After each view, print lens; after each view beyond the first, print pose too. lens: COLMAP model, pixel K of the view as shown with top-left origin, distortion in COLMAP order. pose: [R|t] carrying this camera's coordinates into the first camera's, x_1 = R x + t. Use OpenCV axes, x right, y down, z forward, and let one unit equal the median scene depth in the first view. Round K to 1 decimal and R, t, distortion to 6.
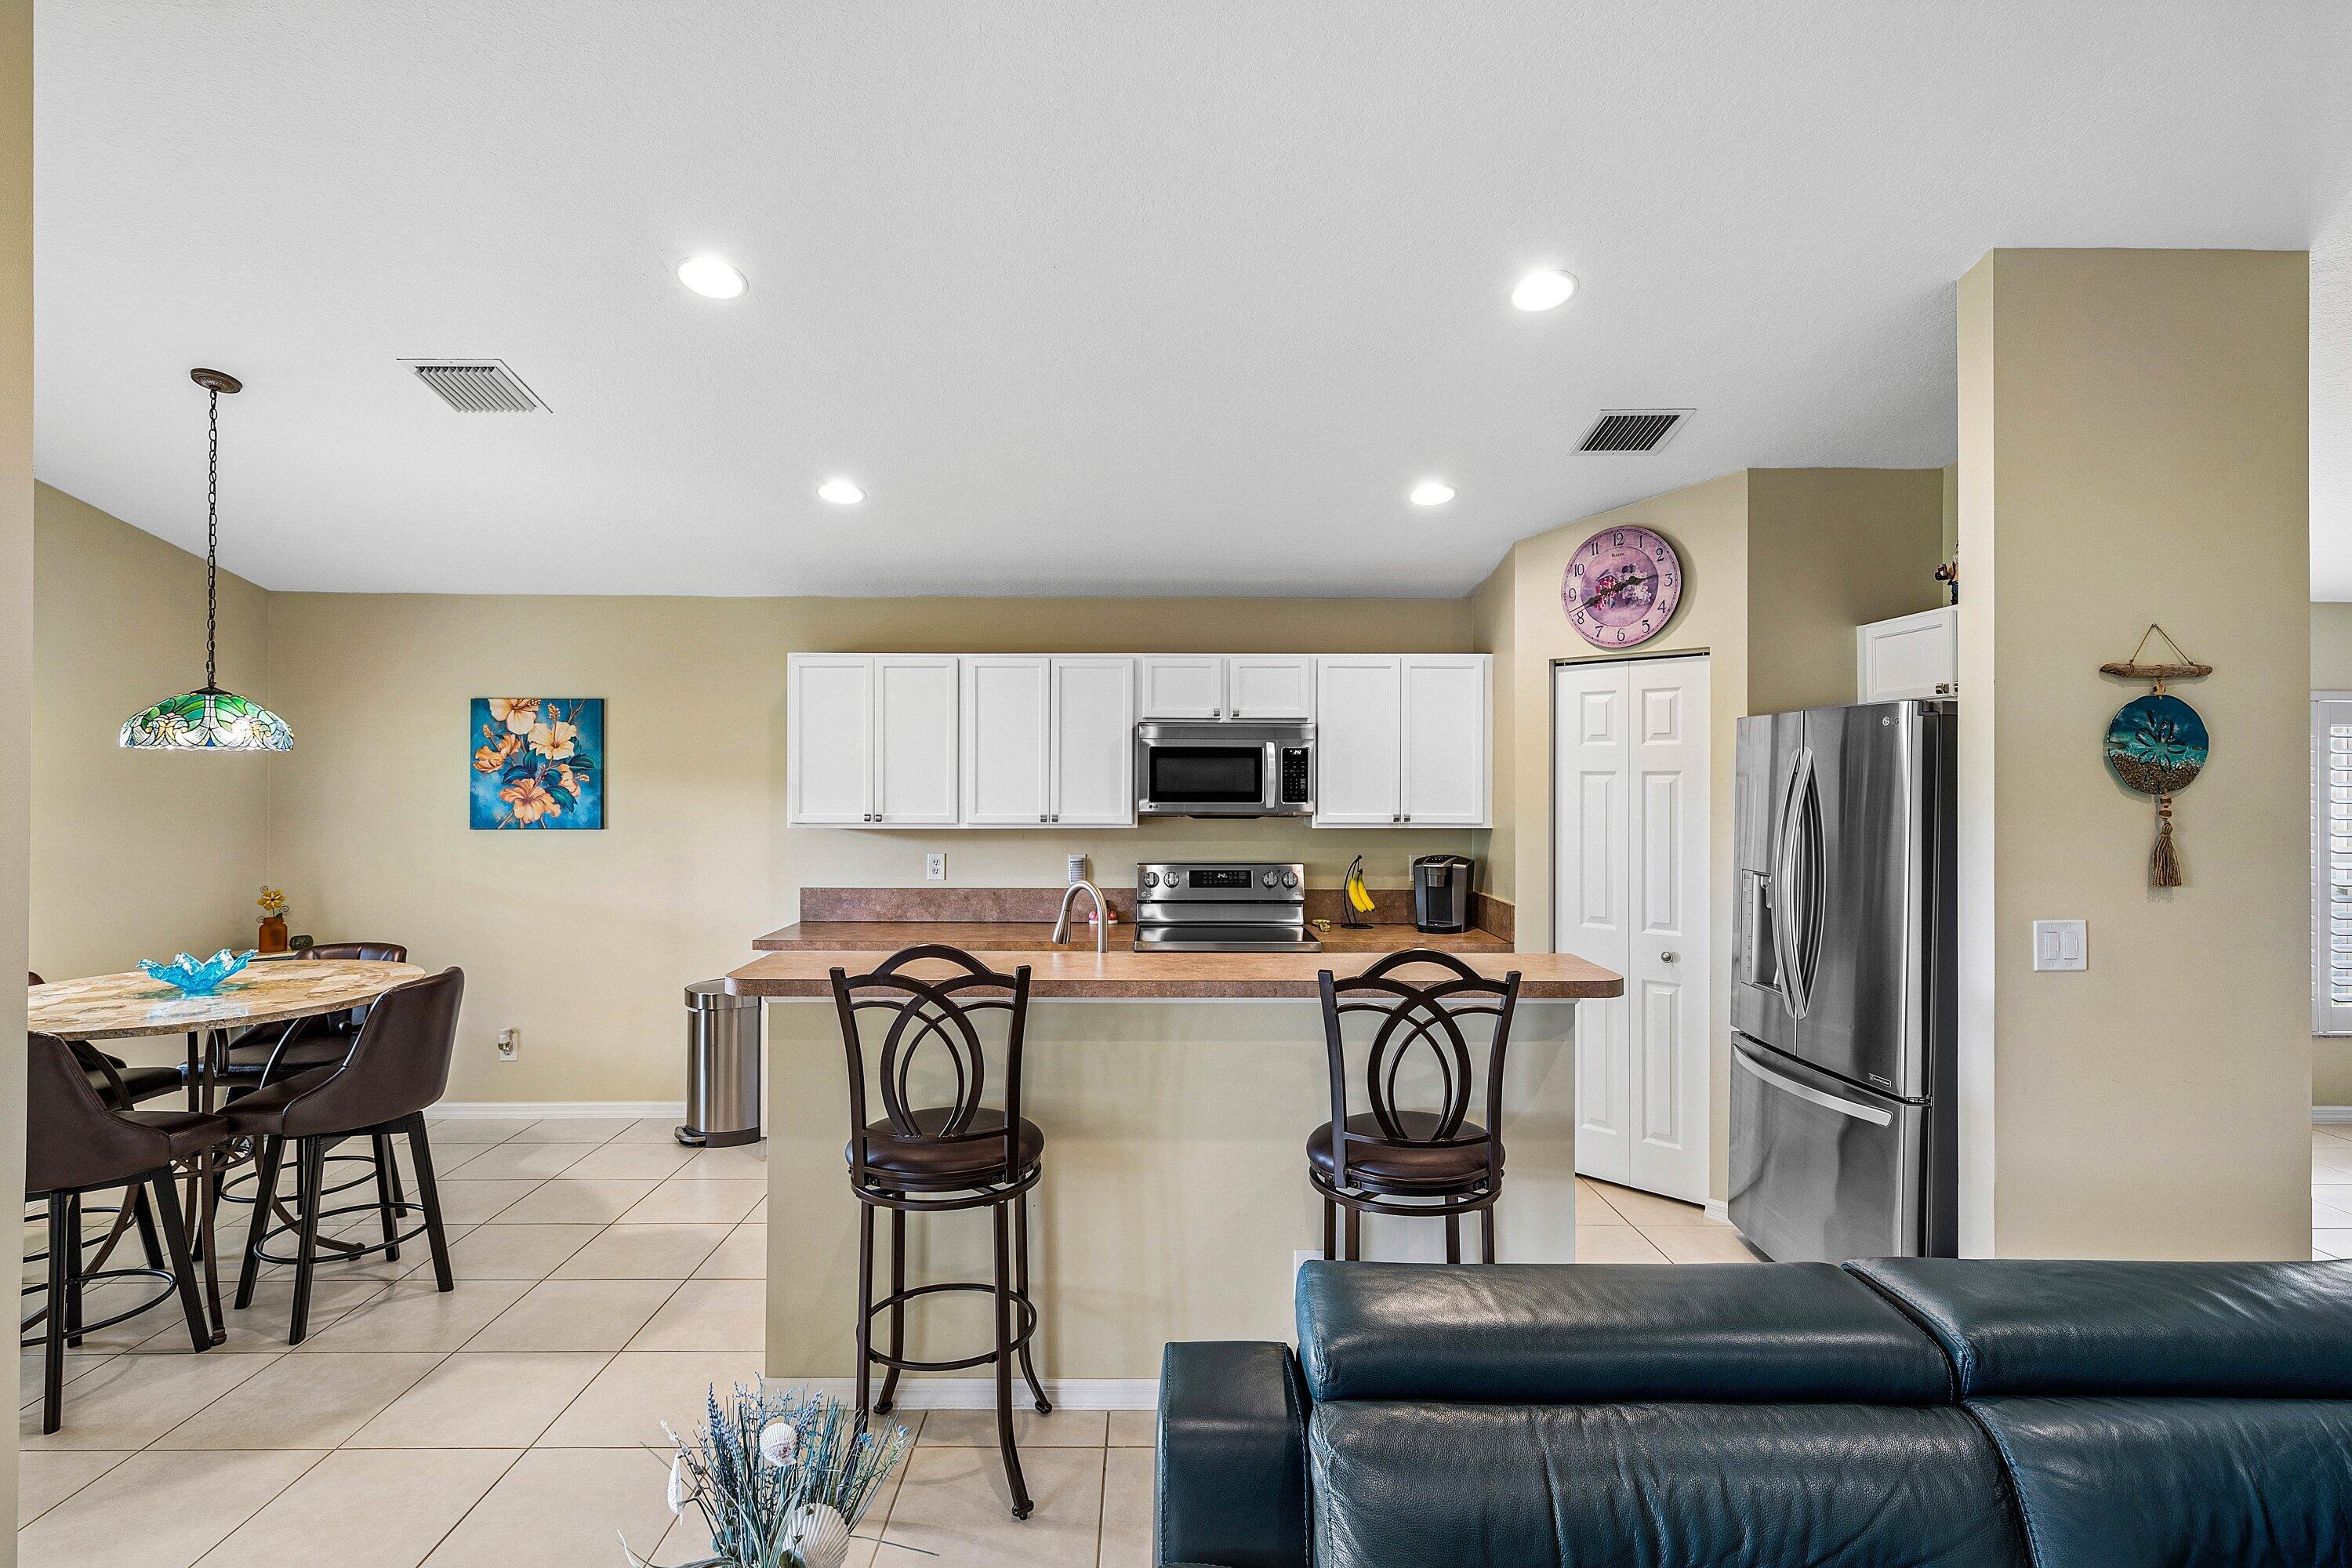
lens RADIAL K [[1073.0, 0, 1168.9], [0, 1073.0, 776.7], [0, 0, 1]] dist [0.002347, 0.000633]
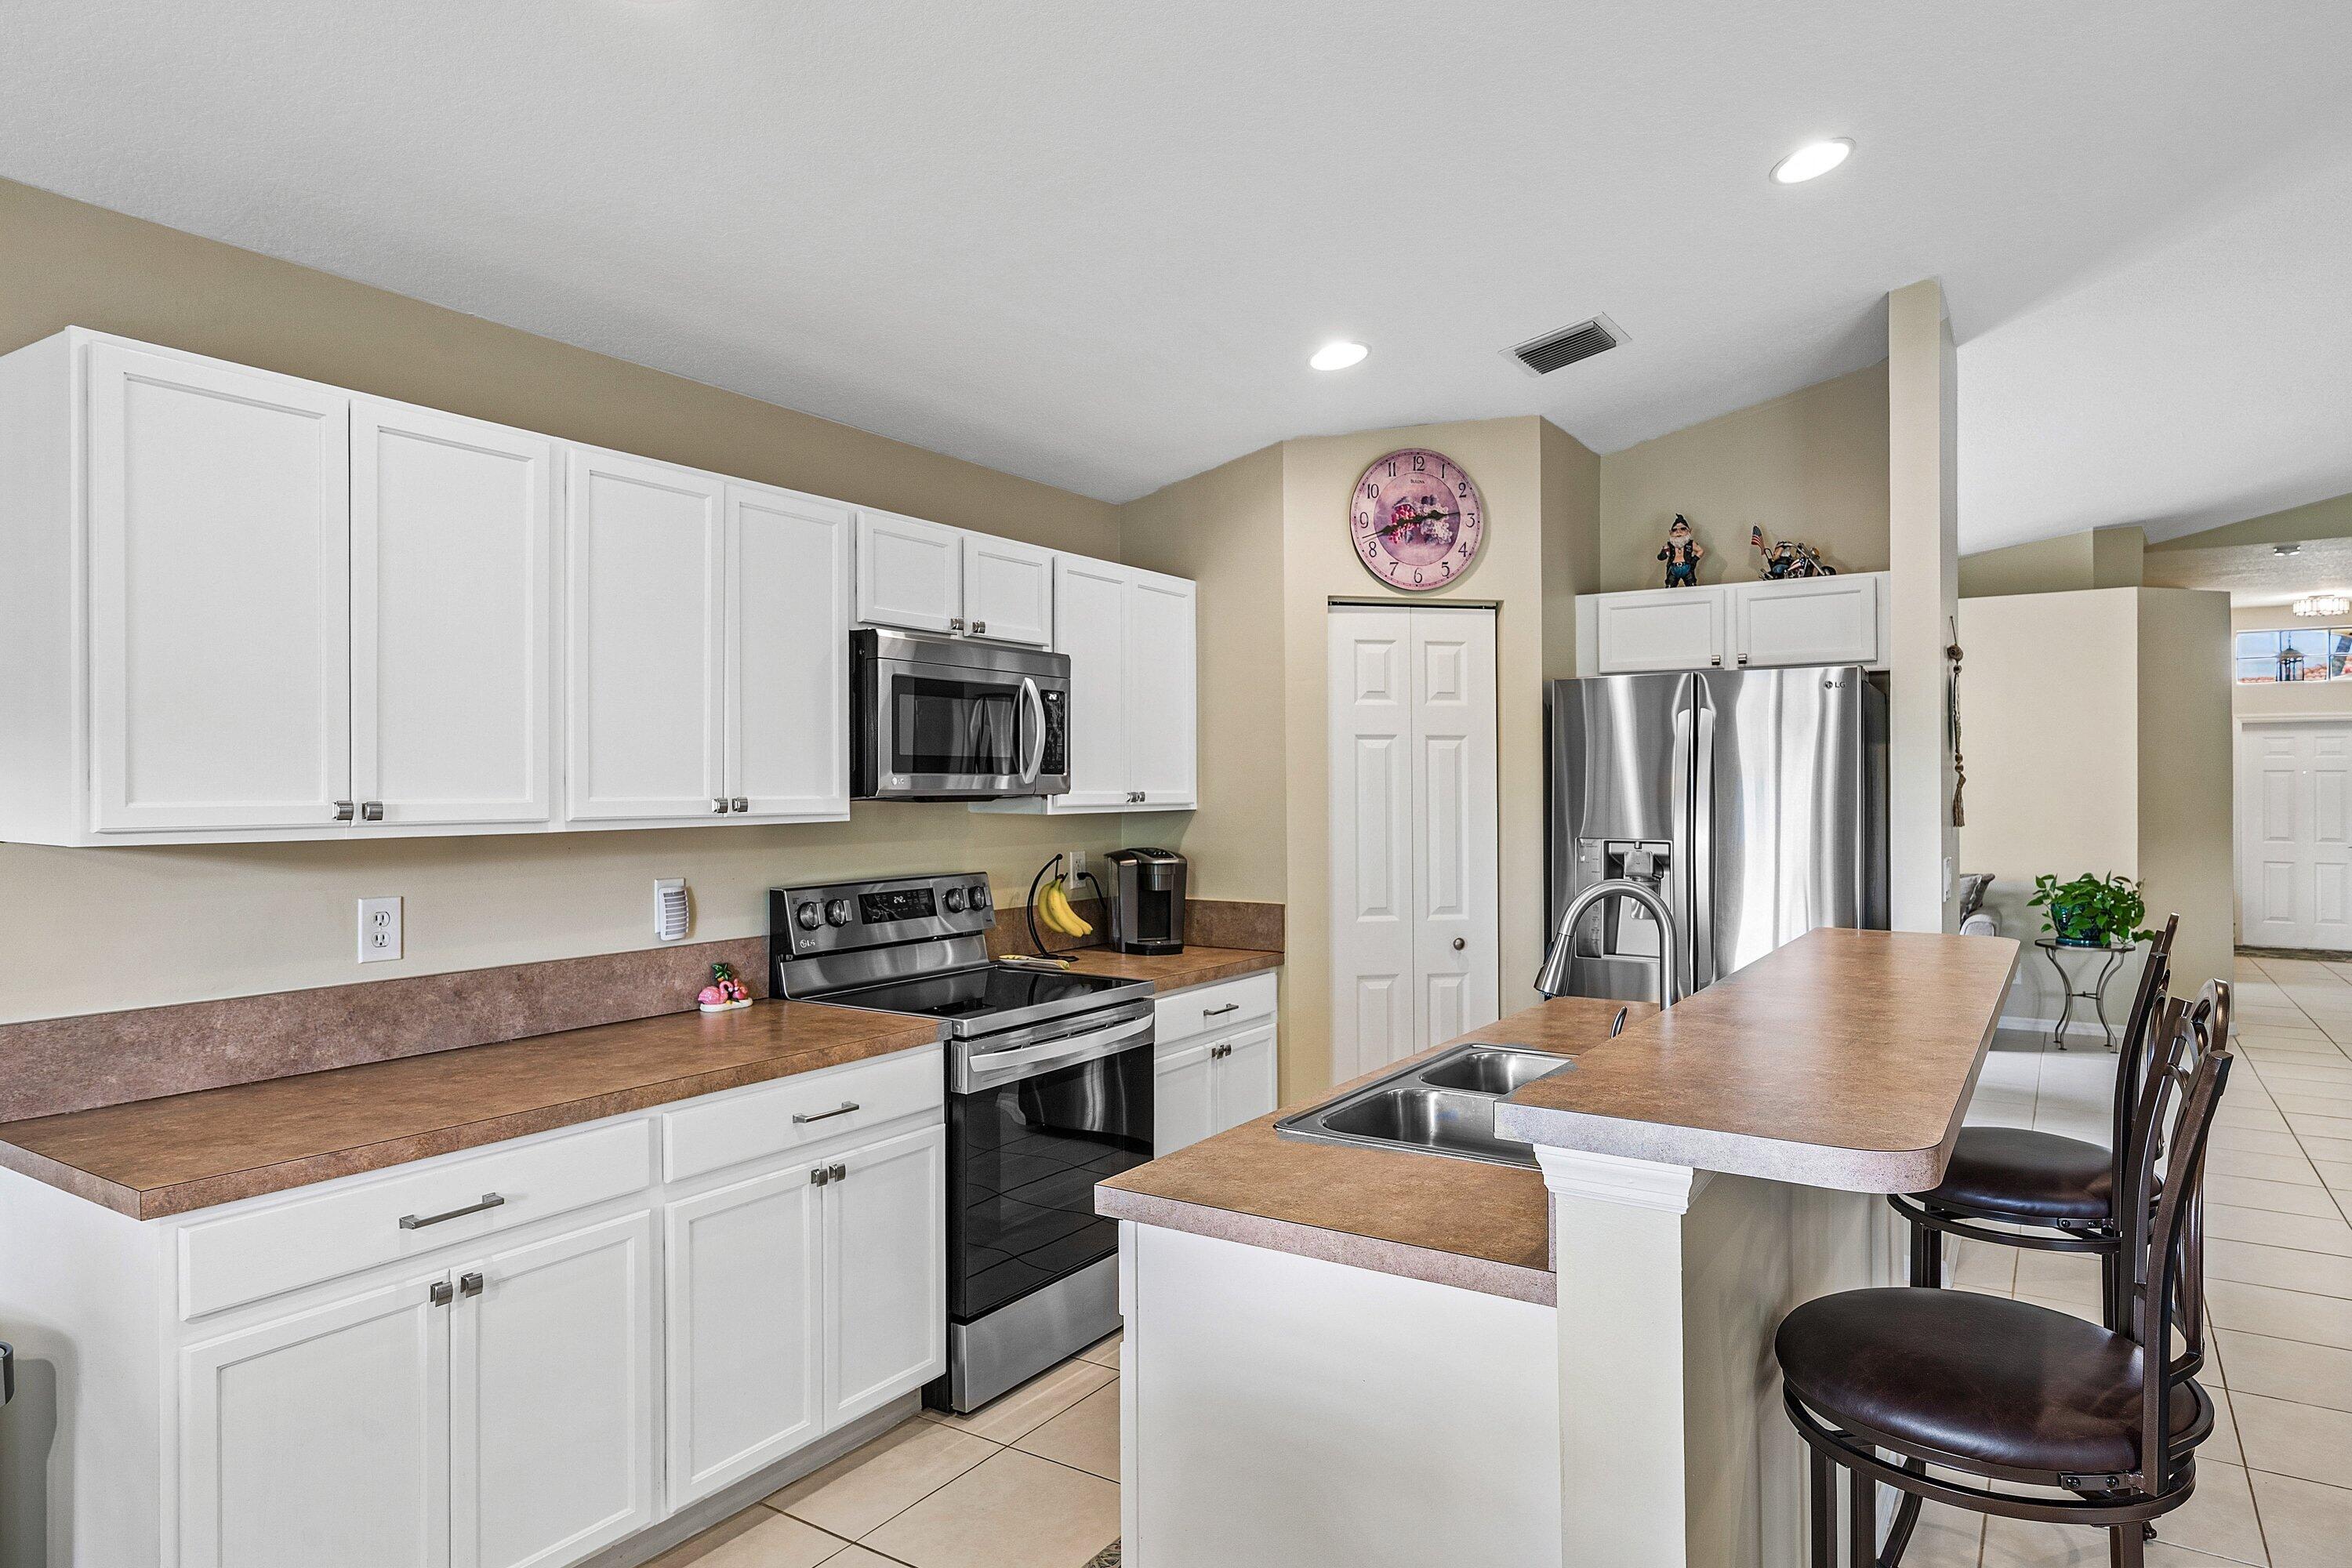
lens RADIAL K [[1369.7, 0, 1176.0], [0, 1369.7, 784.0], [0, 0, 1]] dist [0.000628, -0.000178]
pose [[0.564714, -0.005064, 0.825271, -0.571007], [-0.003662, 0.999956, 0.008642, 0.024791], [-0.825278, -0.007902, 0.564671, 0.520015]]
